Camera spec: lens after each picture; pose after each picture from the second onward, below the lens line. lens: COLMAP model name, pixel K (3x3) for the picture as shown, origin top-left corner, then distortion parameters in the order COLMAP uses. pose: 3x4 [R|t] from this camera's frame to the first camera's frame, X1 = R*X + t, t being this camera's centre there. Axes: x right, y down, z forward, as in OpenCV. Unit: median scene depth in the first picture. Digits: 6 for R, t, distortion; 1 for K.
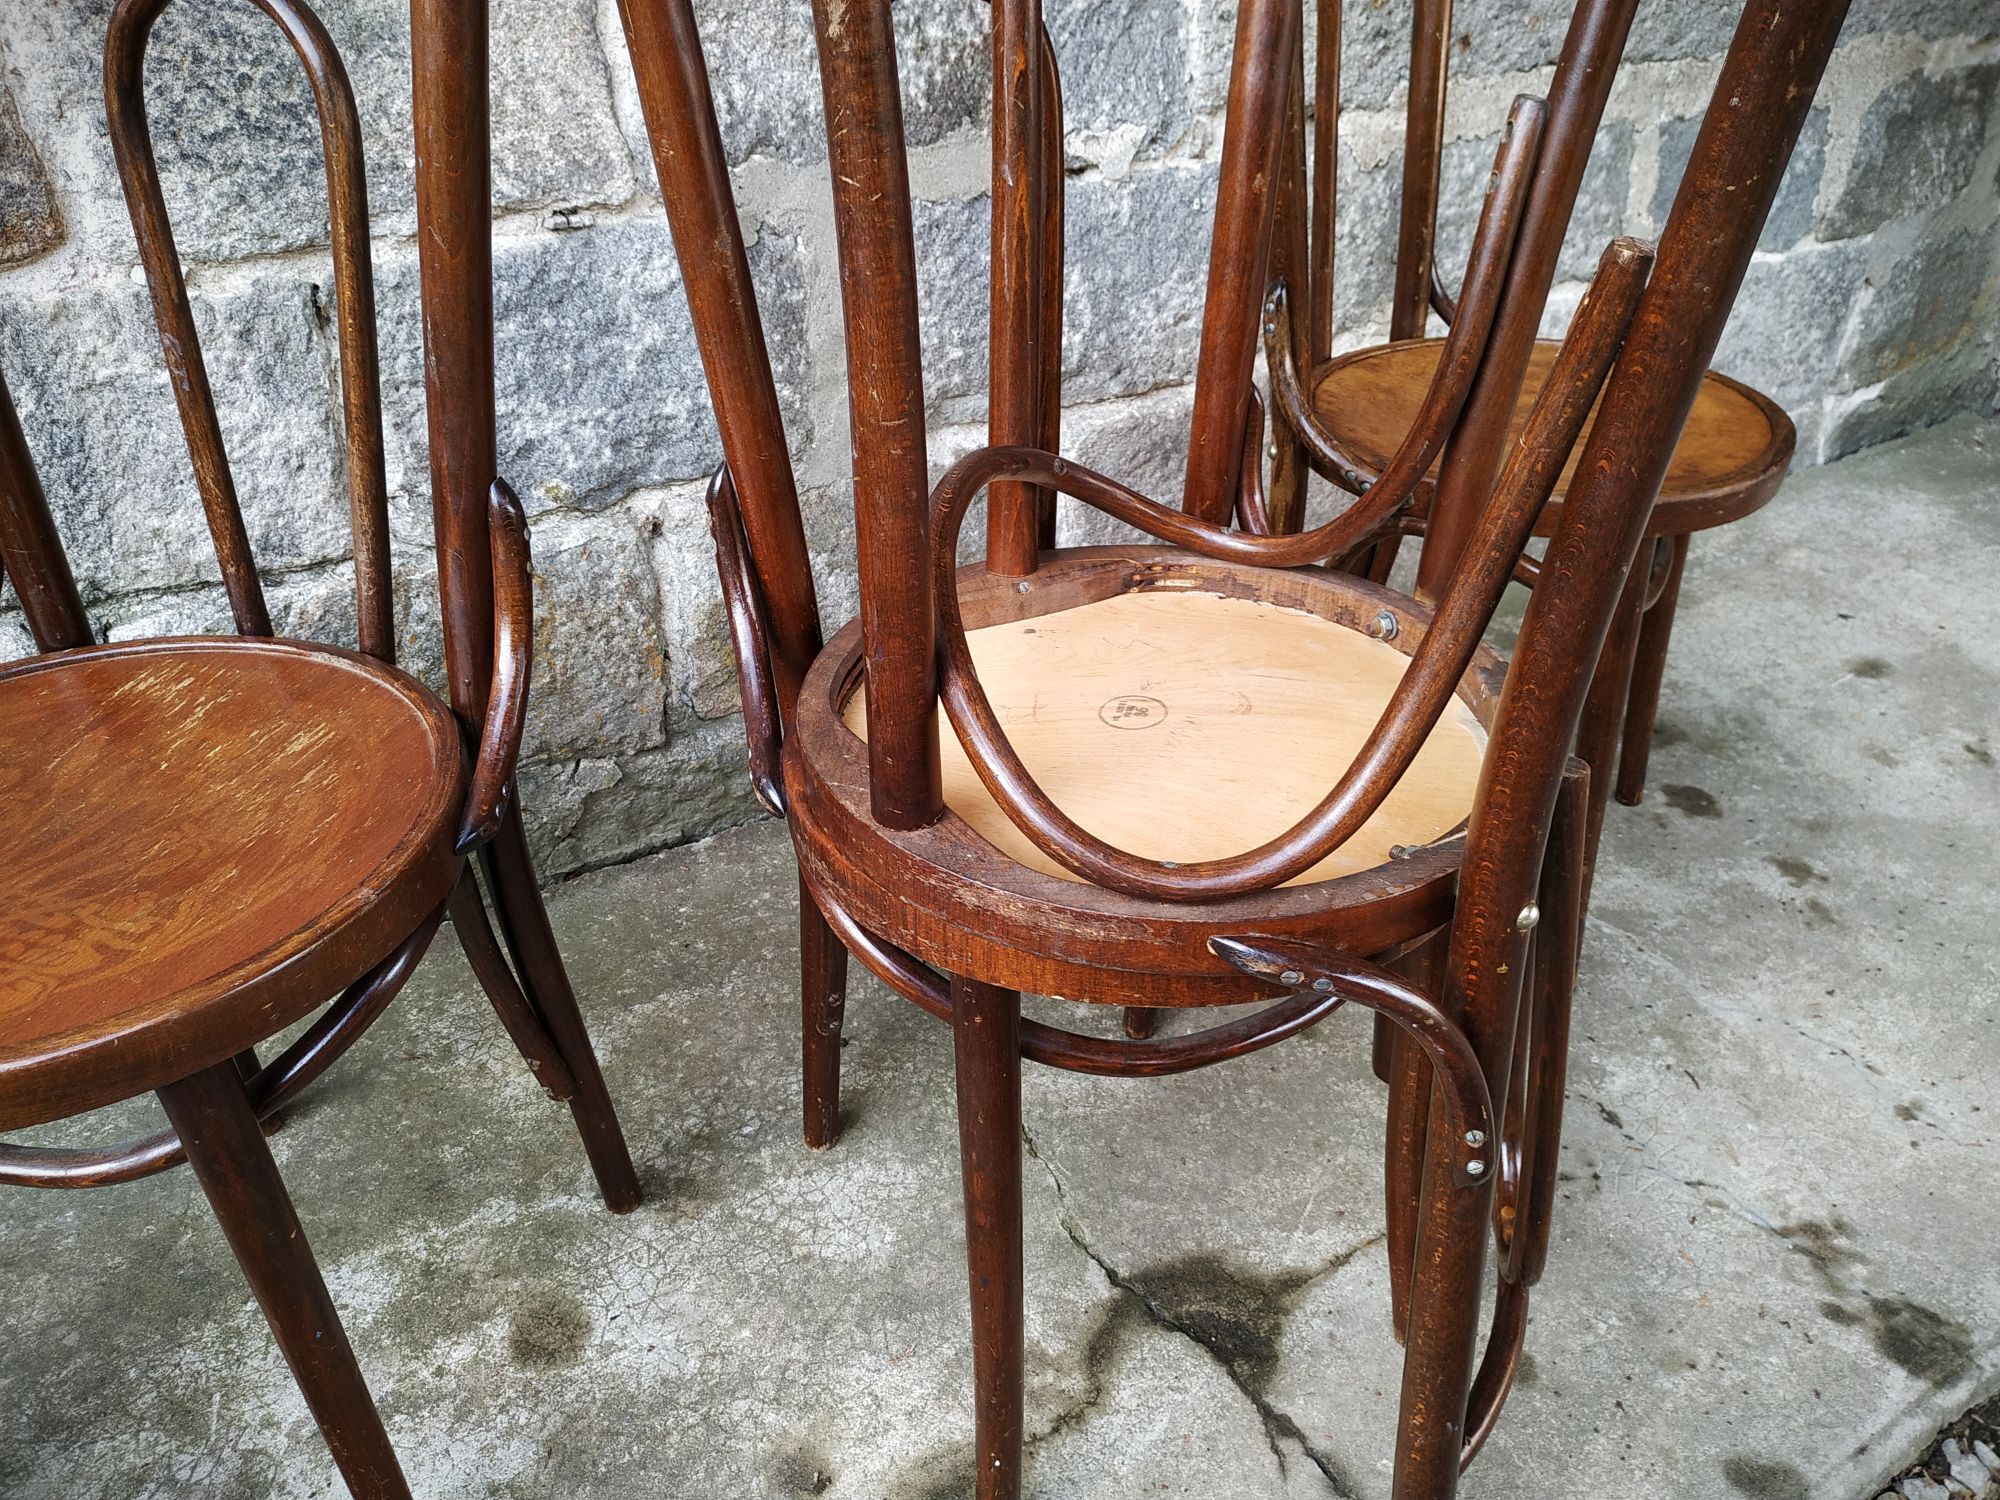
lens RADIAL K [[1463.5, 0, 995.6], [0, 1463.5, 760.9], [0, 0, 1]] dist [0.017726, -0.033040]
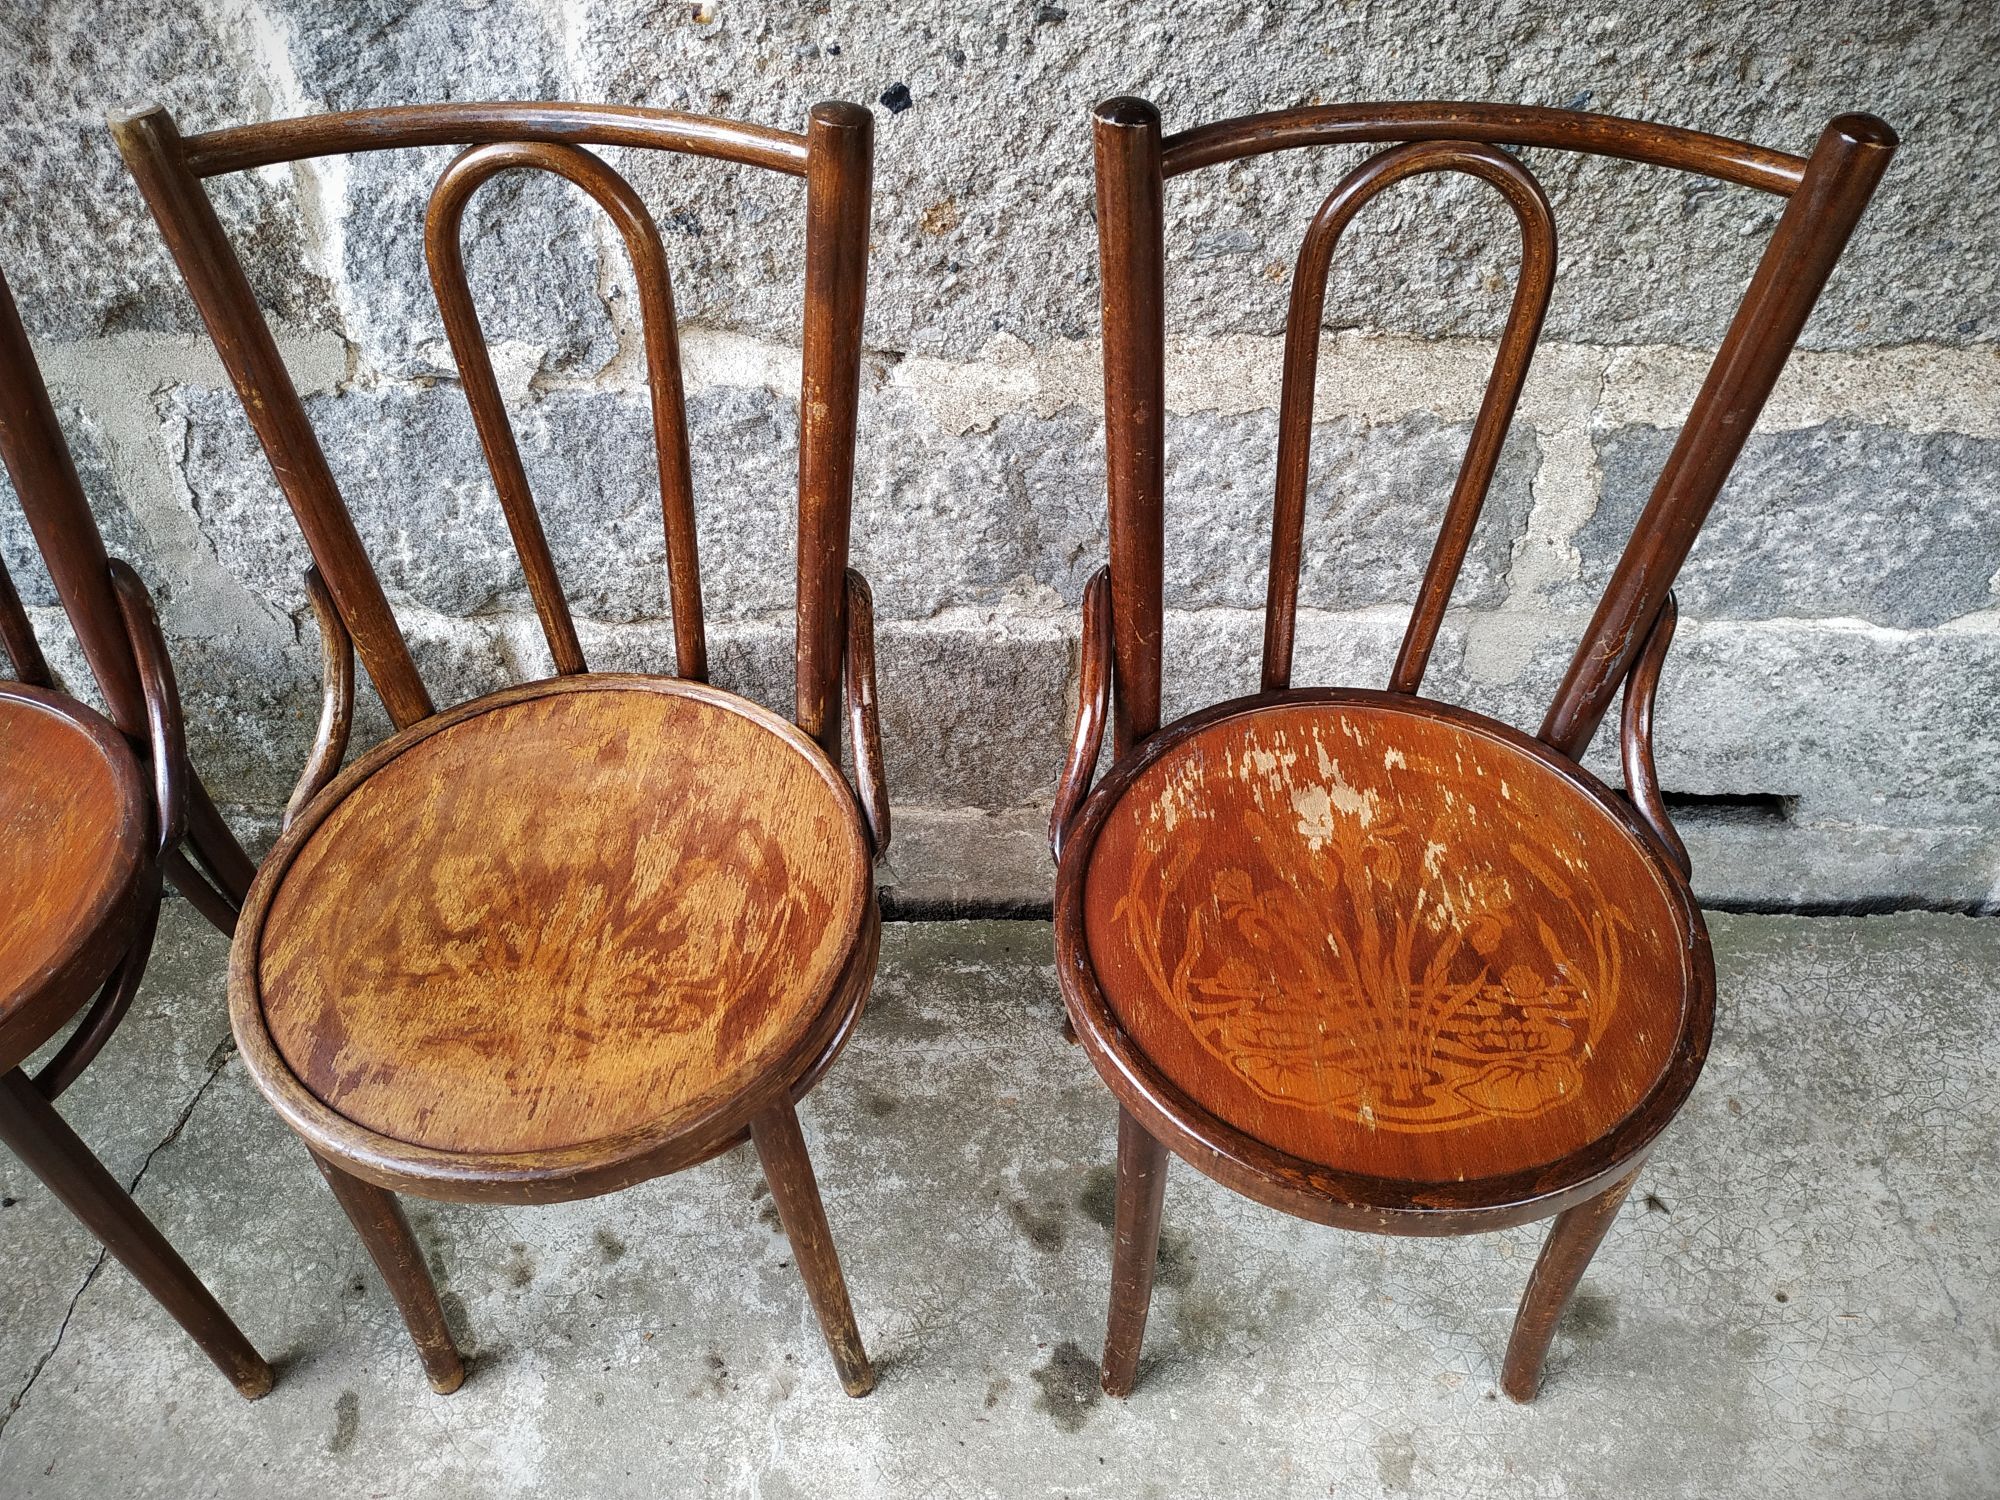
lens RADIAL K [[1463.5, 0, 994.4], [0, 1463.5, 755.4], [0, 0, 1]] dist [0.017726, -0.033040]
pose [[0.846232, 0.388007, -0.365161, 0.724007], [-0.287665, 0.909582, 0.299848, -0.589835], [0.448487, -0.148697, 0.881333, 0.451317]]
